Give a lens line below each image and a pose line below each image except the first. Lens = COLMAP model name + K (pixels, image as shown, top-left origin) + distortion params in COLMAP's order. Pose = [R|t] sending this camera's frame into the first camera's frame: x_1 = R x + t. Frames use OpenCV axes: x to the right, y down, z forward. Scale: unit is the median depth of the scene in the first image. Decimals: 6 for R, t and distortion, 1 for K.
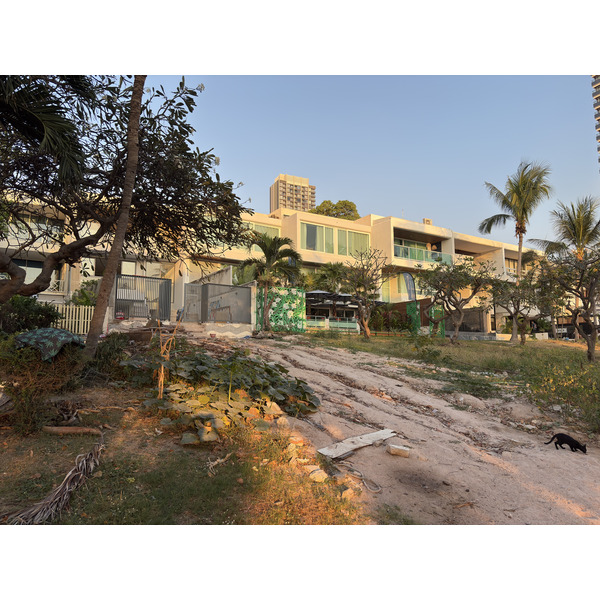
lens RADIAL K [[451.1, 0, 300.0], [0, 451.1, 300.0], [0, 0, 1]] dist [0.058665, -0.070066]
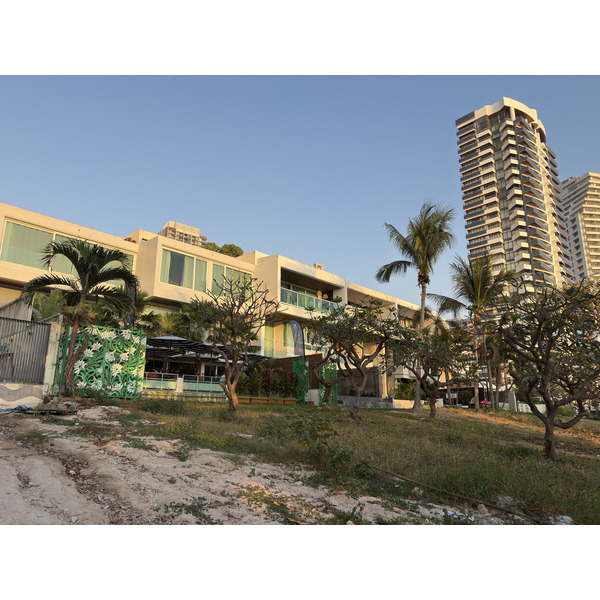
lens RADIAL K [[451.1, 0, 300.0], [0, 451.1, 300.0], [0, 0, 1]] dist [0.058665, -0.070066]
pose [[0.968346, 0.068753, 0.239955, 0.052341], [-0.039068, 0.991216, -0.126349, 0.003772], [-0.246534, 0.112975, 0.962527, 0.230086]]
